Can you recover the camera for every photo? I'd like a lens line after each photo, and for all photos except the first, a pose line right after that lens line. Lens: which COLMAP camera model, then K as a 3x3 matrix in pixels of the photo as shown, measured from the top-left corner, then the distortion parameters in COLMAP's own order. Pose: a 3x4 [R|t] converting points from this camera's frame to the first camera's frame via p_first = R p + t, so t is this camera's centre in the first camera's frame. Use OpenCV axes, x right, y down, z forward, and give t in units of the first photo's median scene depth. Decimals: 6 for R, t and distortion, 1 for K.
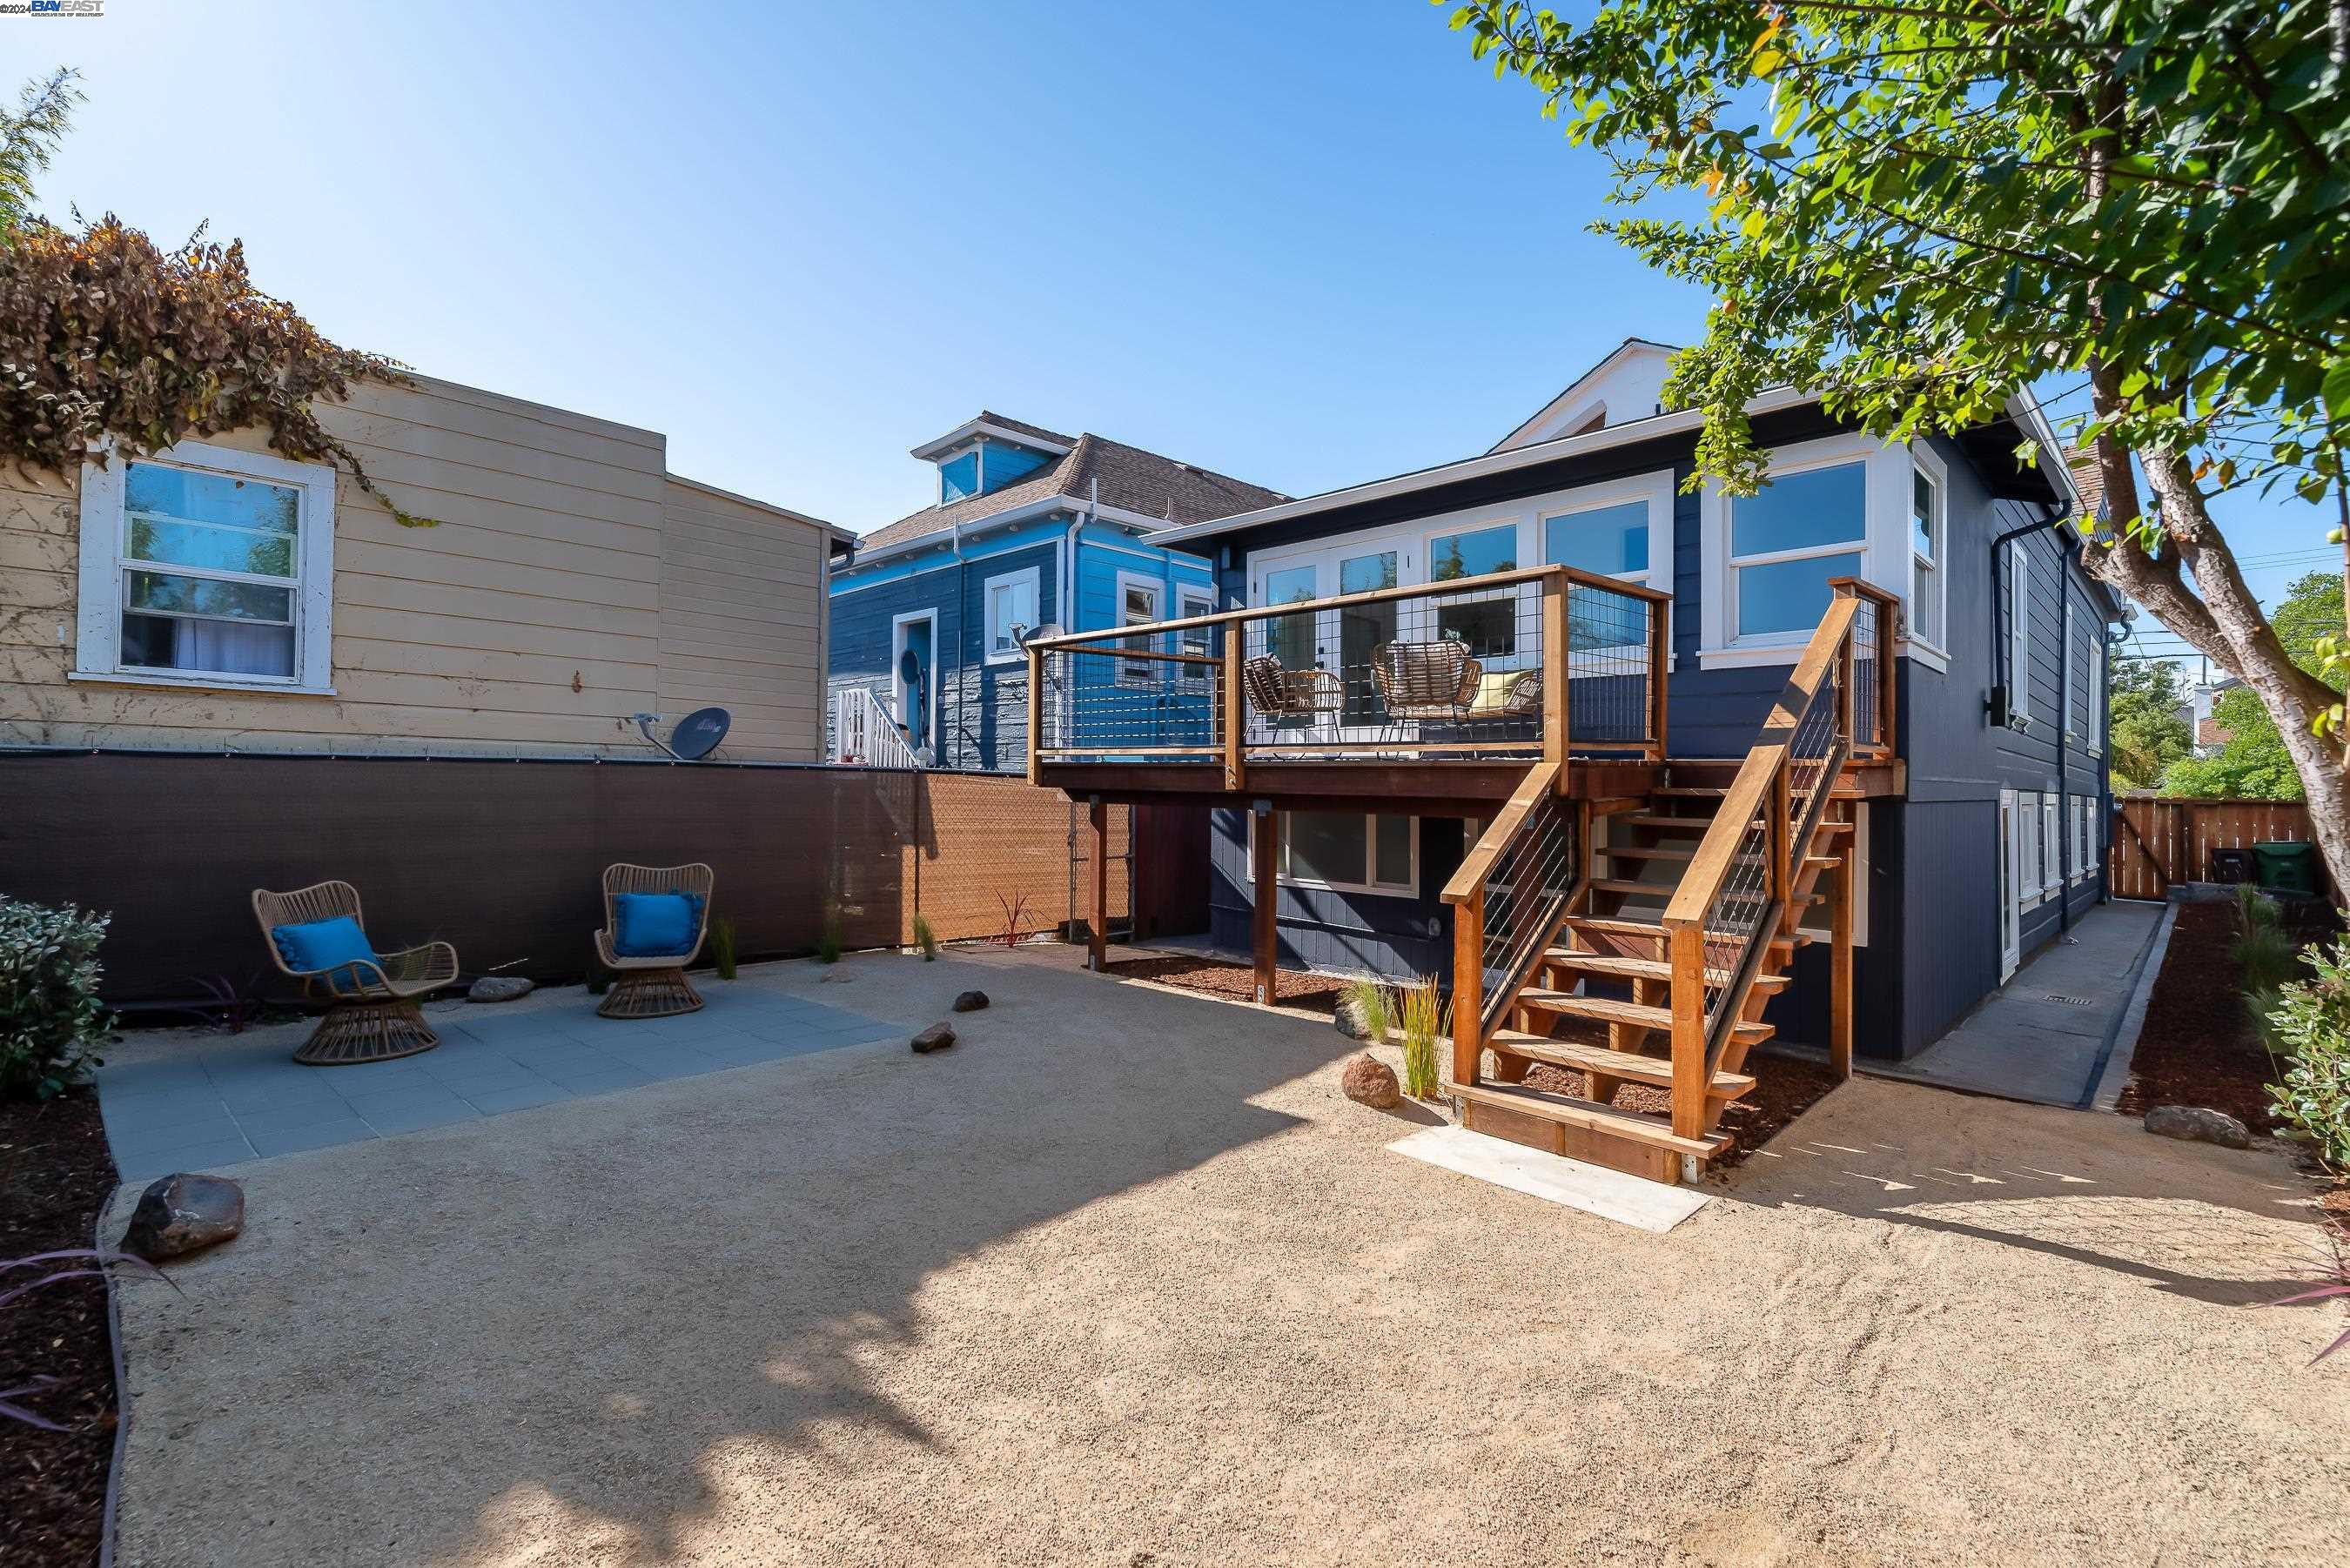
lens RADIAL K [[1021.1, 0, 1164.0], [0, 1021.1, 774.0], [0, 0, 1]] dist [-0.000269, 0.000024]
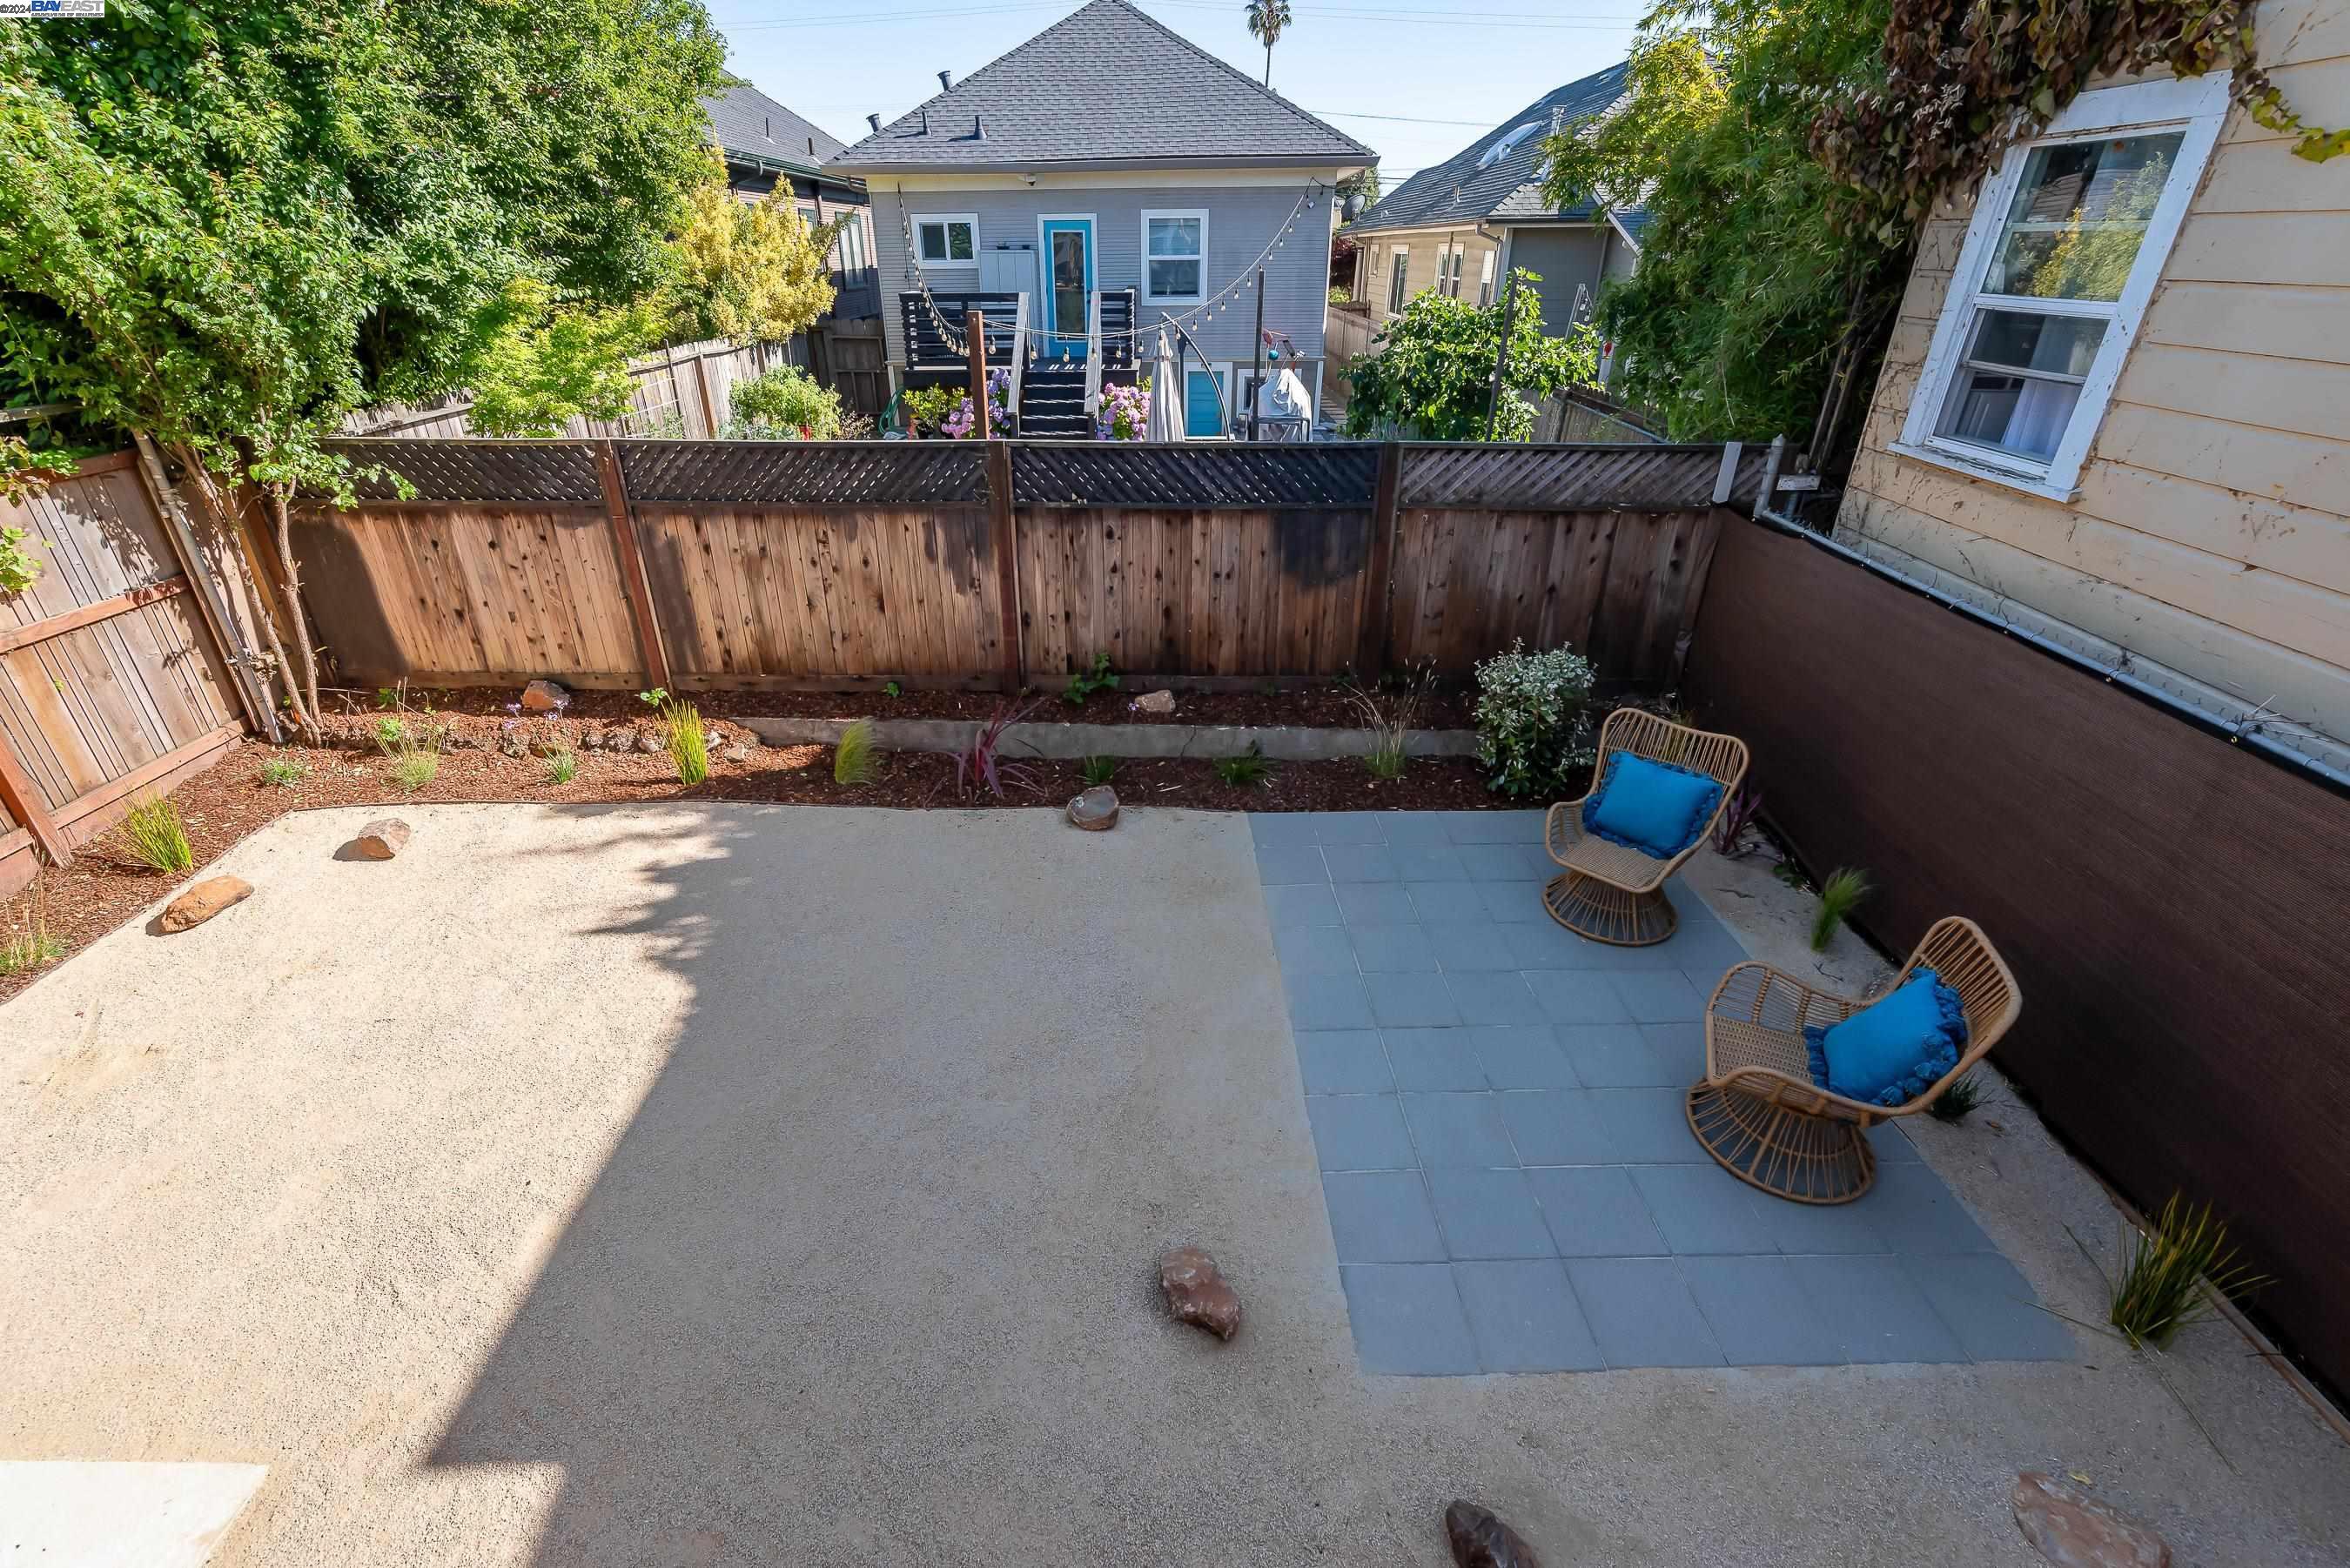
lens RADIAL K [[1036.3, 0, 1145.2], [0, 1036.3, 779.1], [0, 0, 1]] dist [0.004178, 0.000639]
pose [[-0.723478, 0.311210, -0.616221, 0.059726], [0.004017, 0.894506, 0.447037, -0.214873], [0.690336, 0.320946, -0.648405, 1.085814]]
